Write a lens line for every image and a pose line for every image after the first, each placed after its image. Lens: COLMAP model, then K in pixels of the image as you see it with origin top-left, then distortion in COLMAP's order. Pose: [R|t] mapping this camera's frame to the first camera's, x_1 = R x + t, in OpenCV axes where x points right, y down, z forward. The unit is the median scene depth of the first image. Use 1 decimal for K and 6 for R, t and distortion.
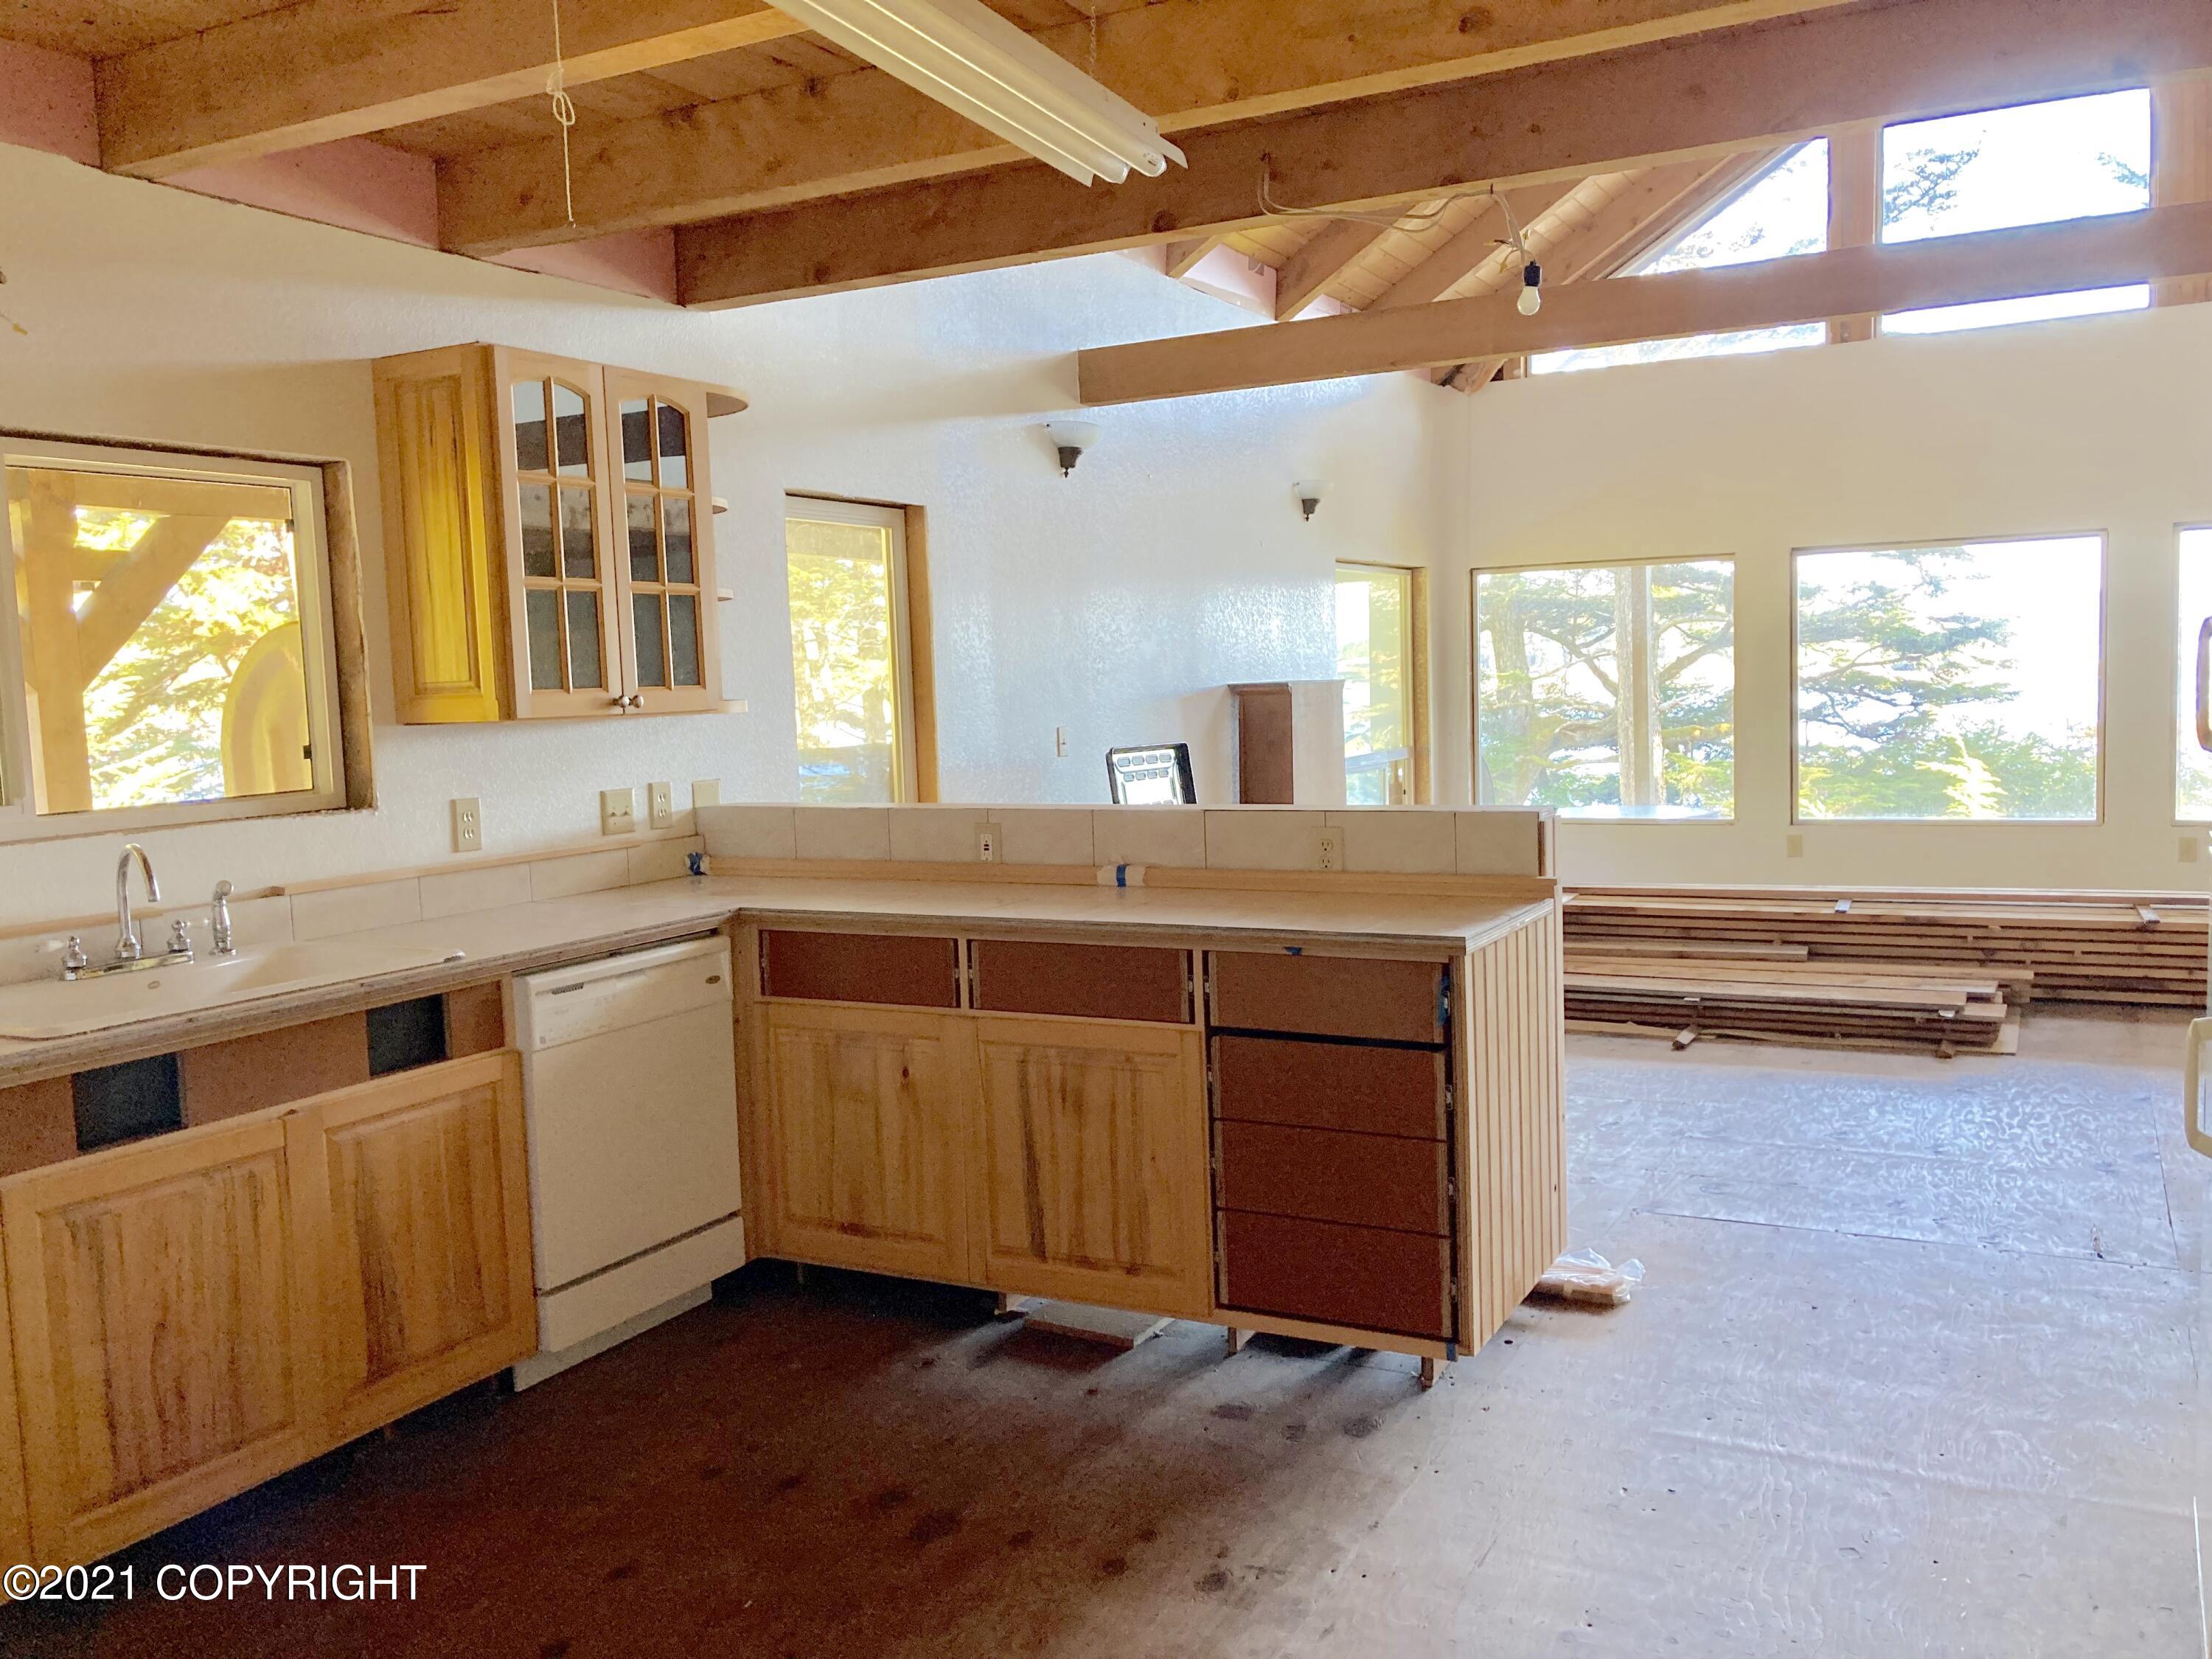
lens RADIAL K [[1800.2, 0, 1145.9], [0, 1800.2, 818.3], [0, 0, 1]] dist [0.040446, -0.056970]
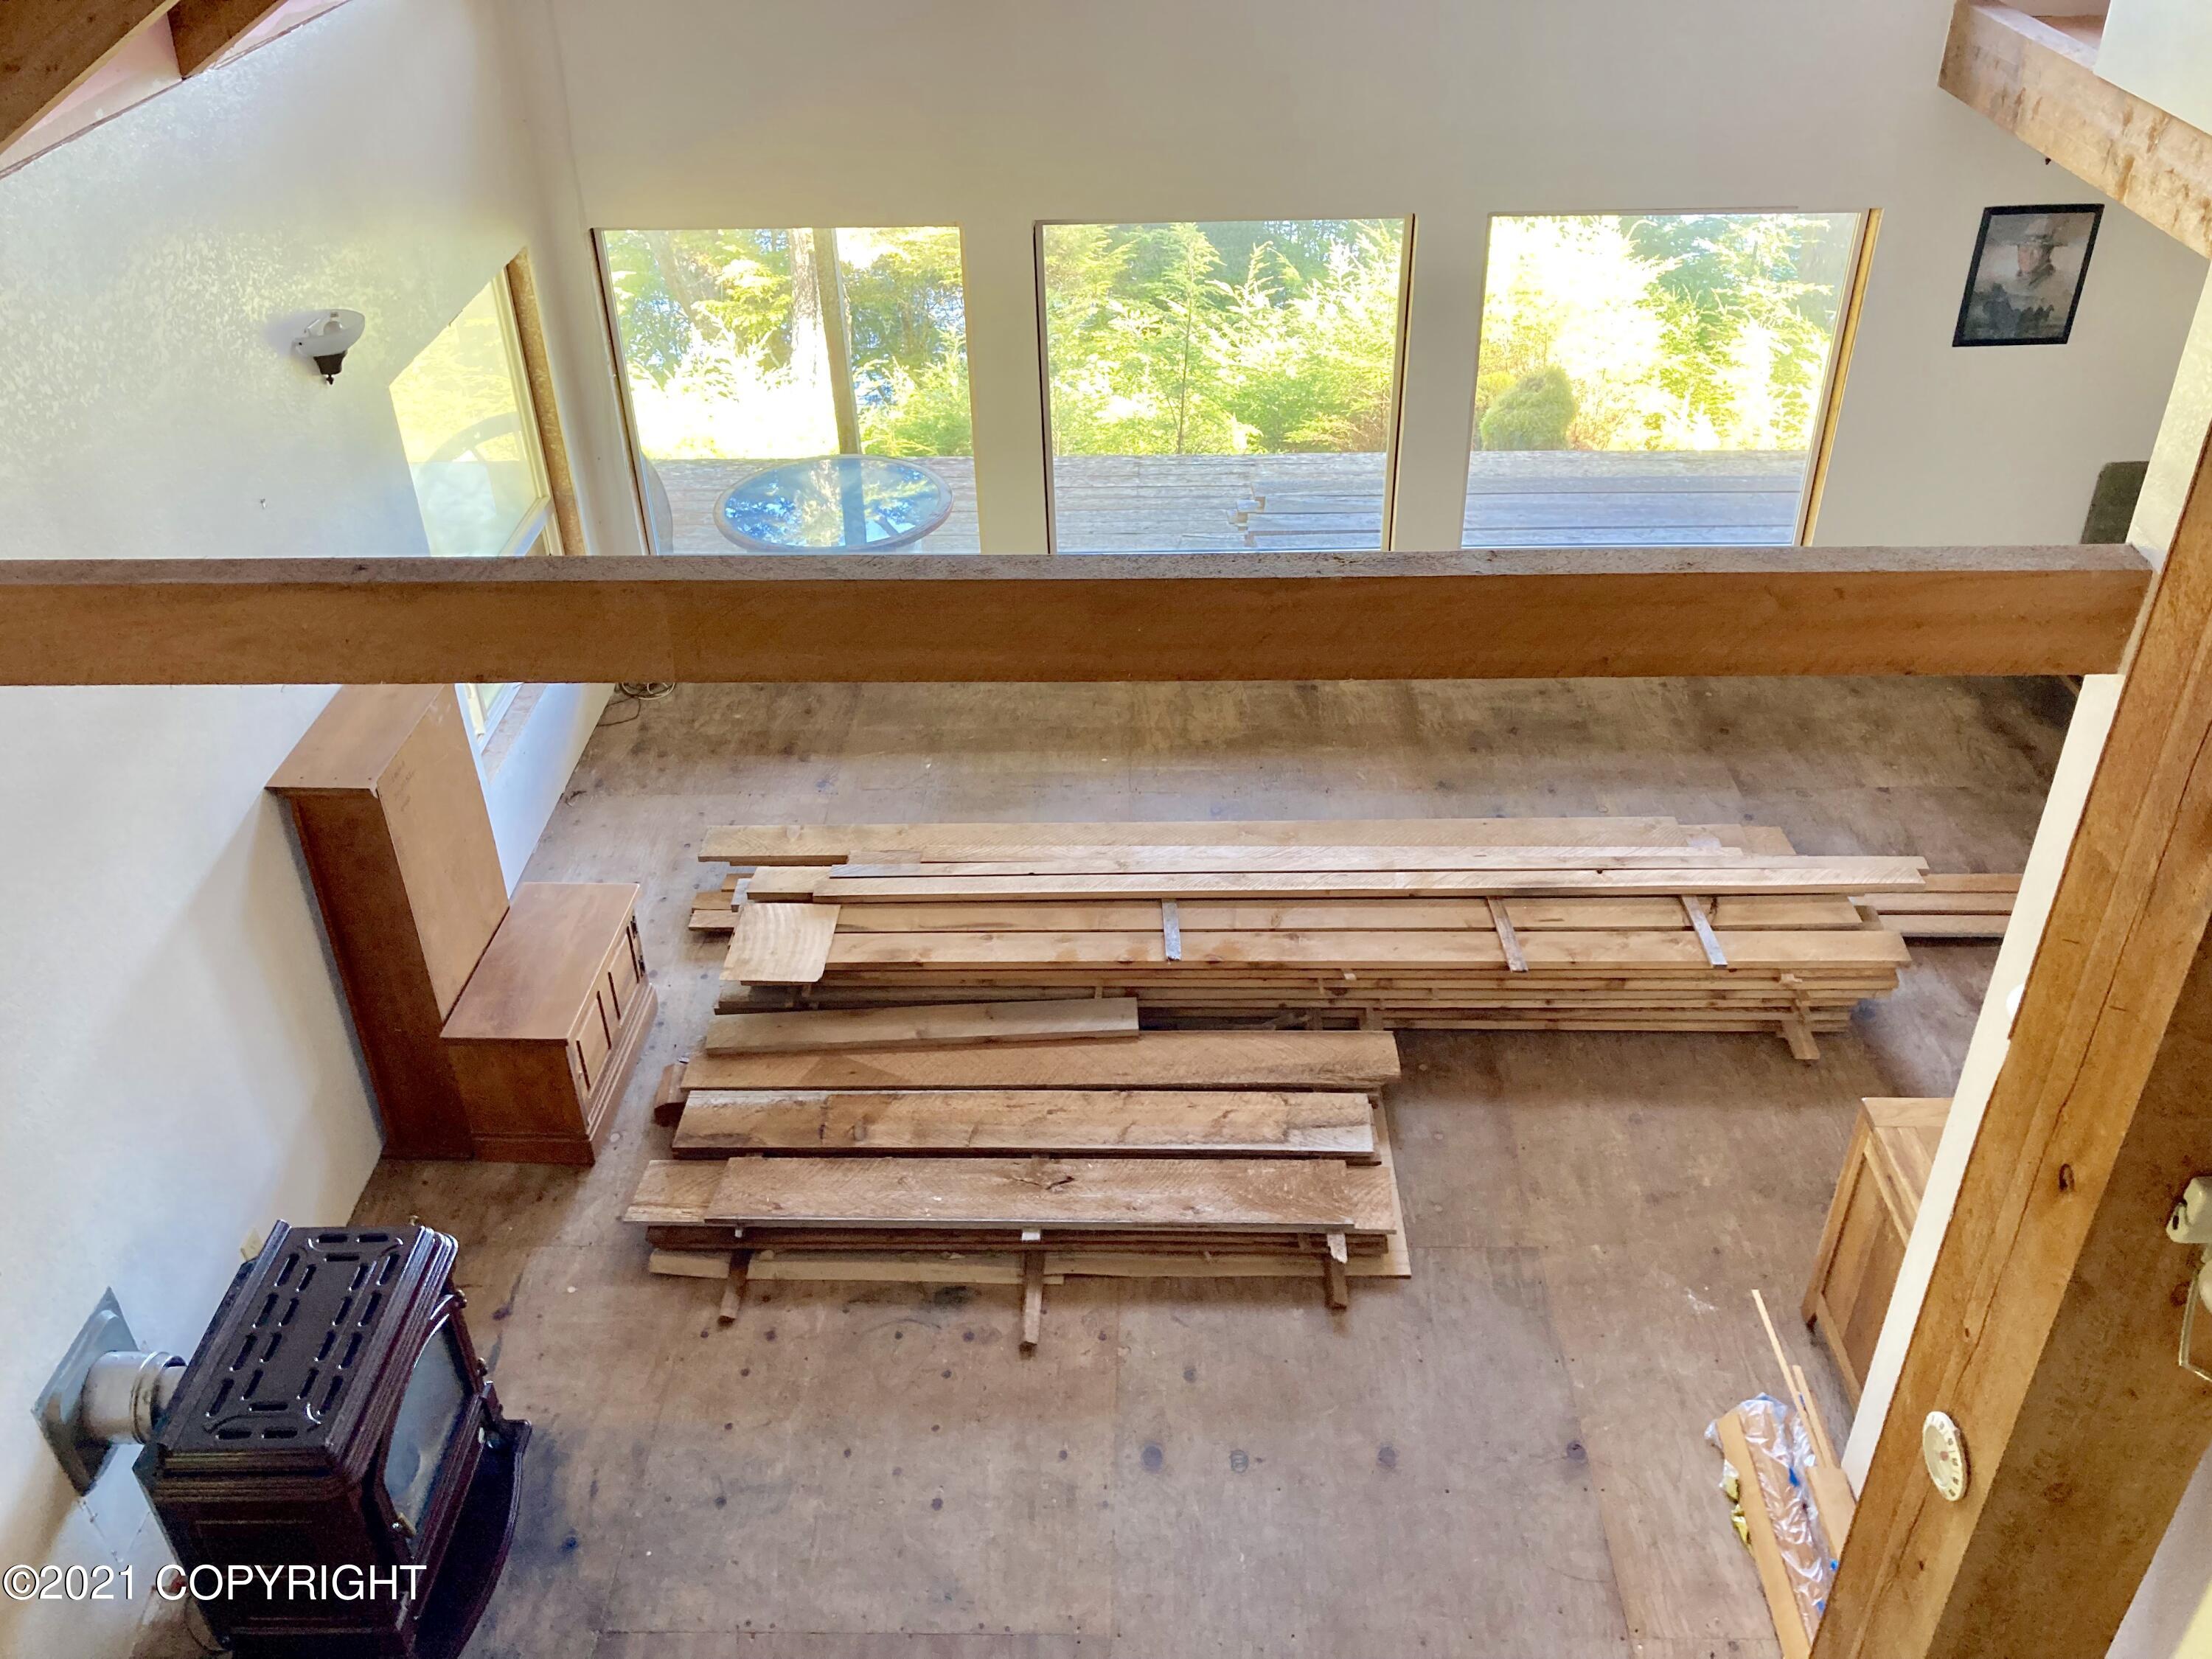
lens RADIAL K [[1800.2, 0, 1113.2], [0, 1800.2, 802.5], [0, 0, 1]] dist [0.040446, -0.056970]
pose [[0.900782, -0.224774, 0.371576, 0.029386], [0.021443, 0.877608, 0.478899, -0.140241], [-0.433742, -0.423416, 0.795353, 0.148162]]
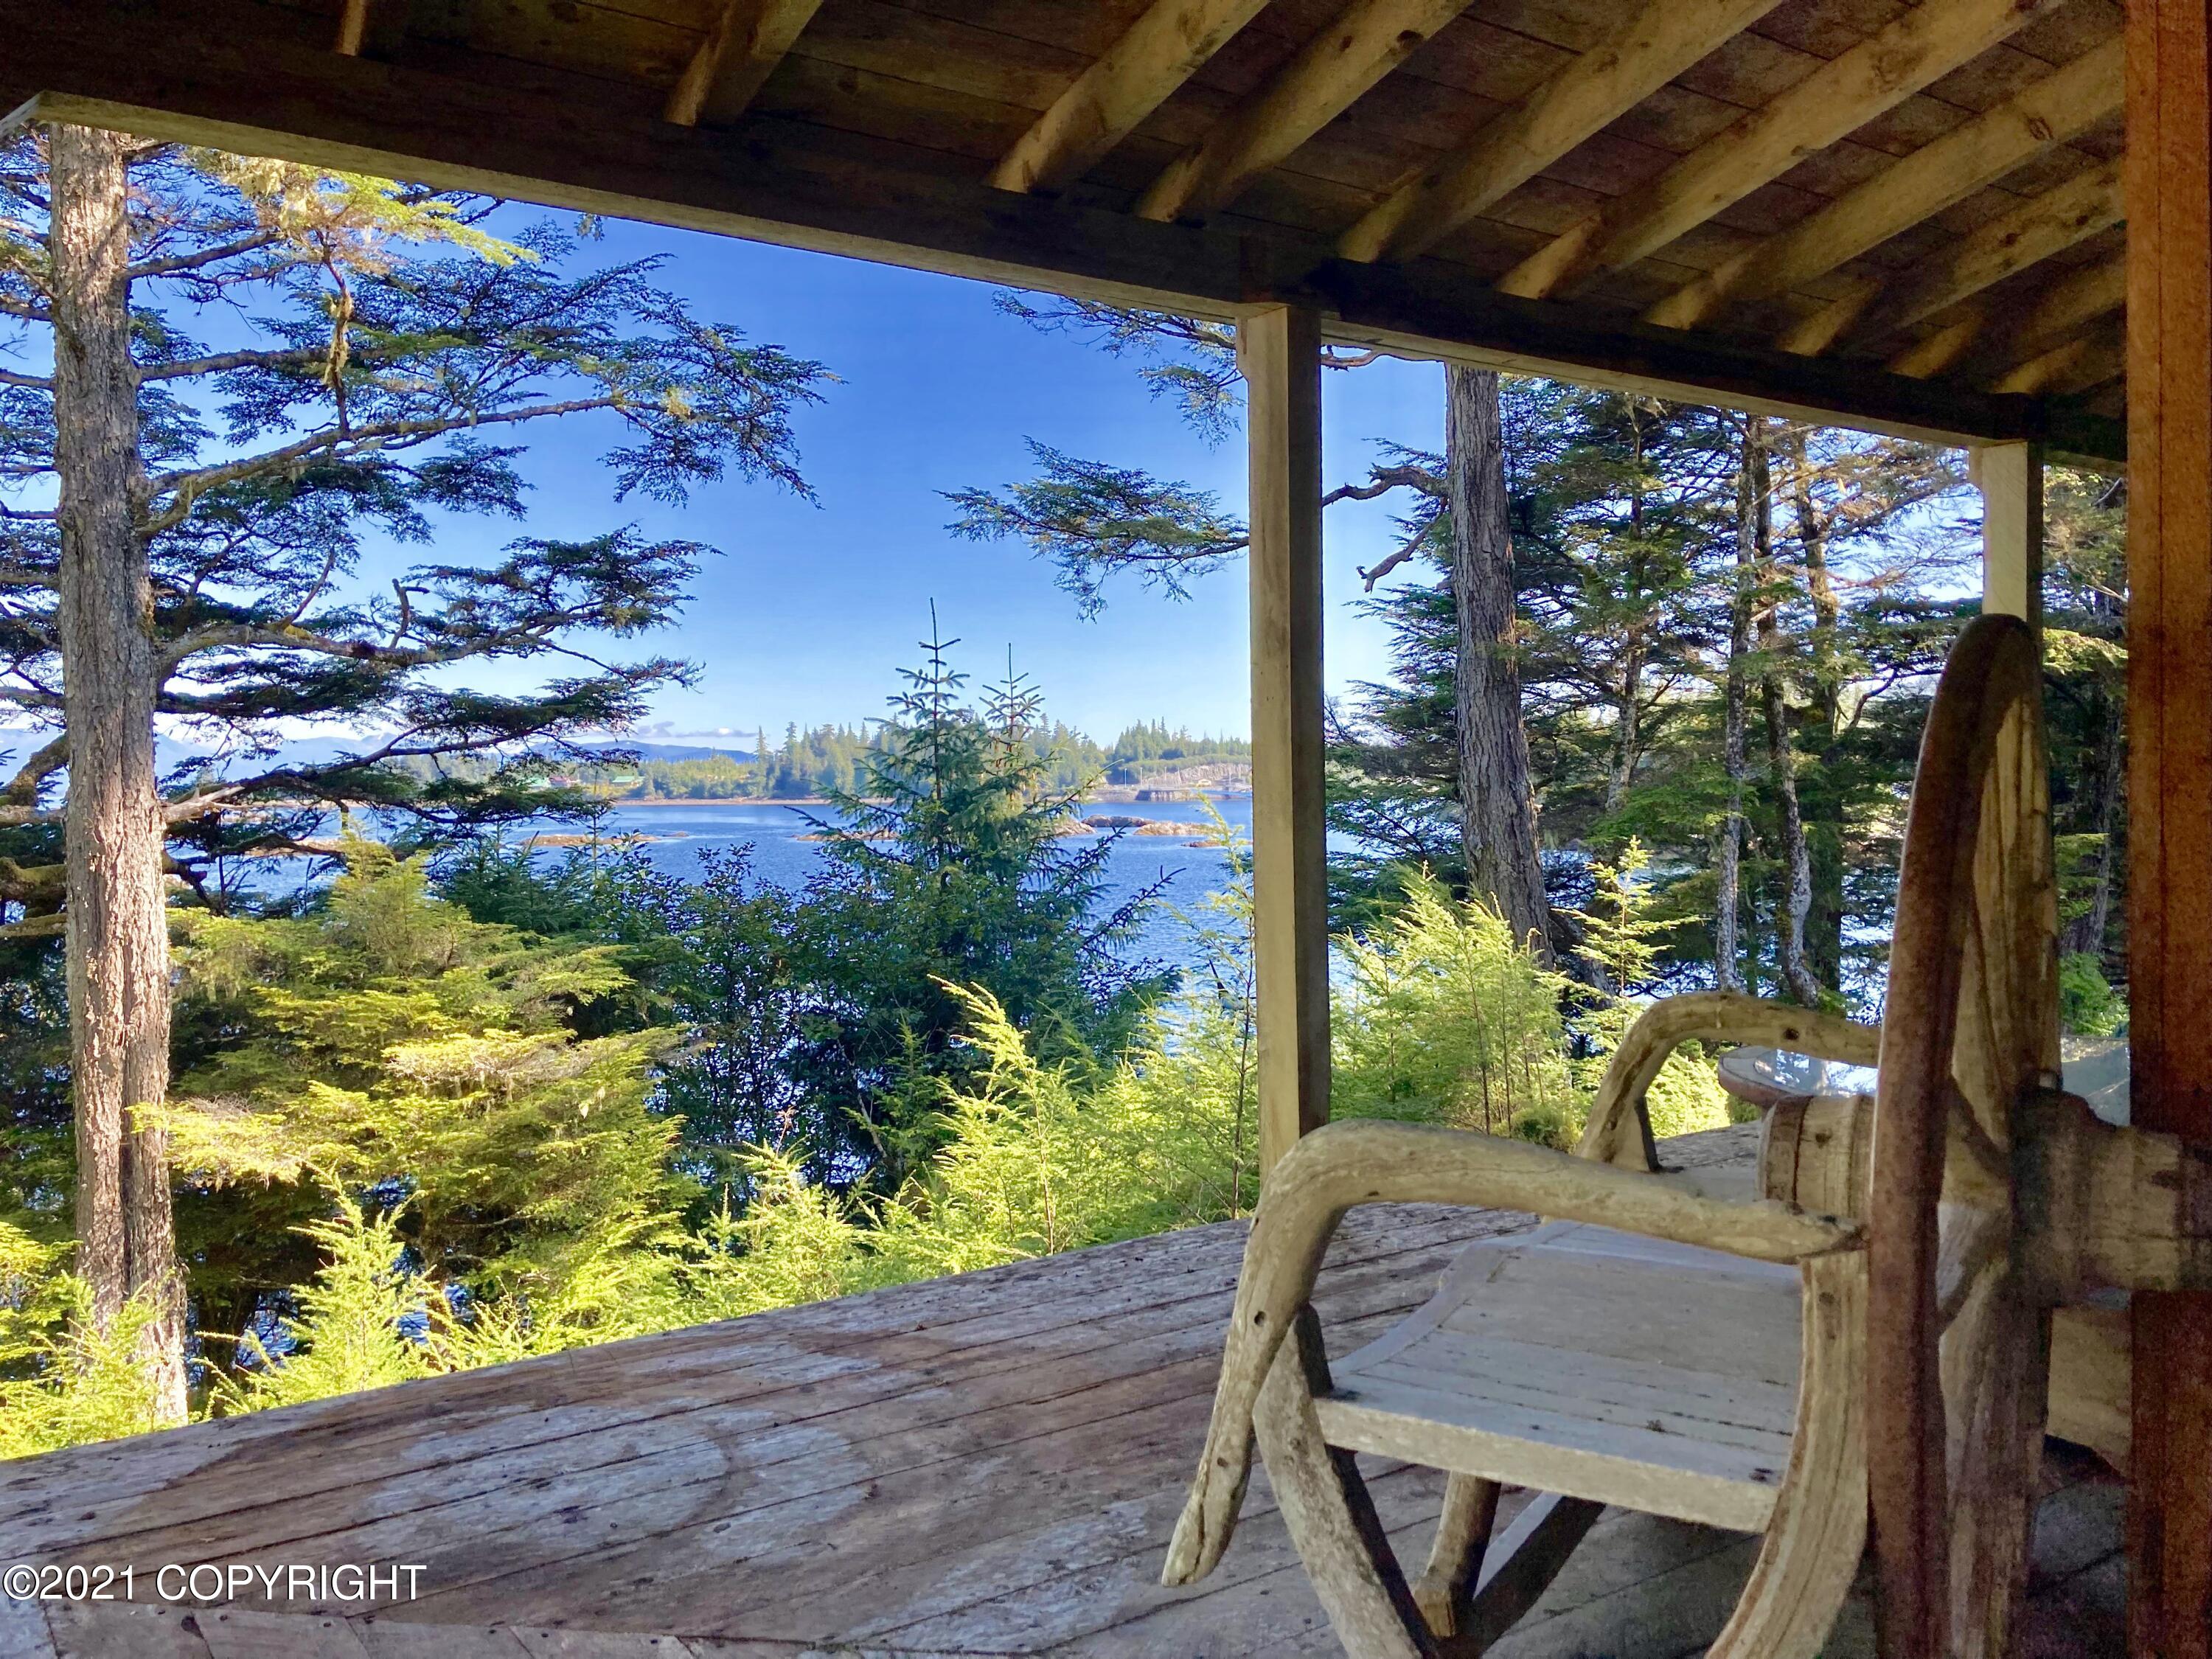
lens RADIAL K [[1800.2, 0, 1107.6], [0, 1800.2, 808.8], [0, 0, 1]] dist [0.040446, -0.056970]
pose [[0.474672, 0.013959, 0.880052, -0.024556], [0.065396, 0.996551, -0.051080, -0.021259], [-0.877730, 0.081798, 0.472122, 0.540751]]
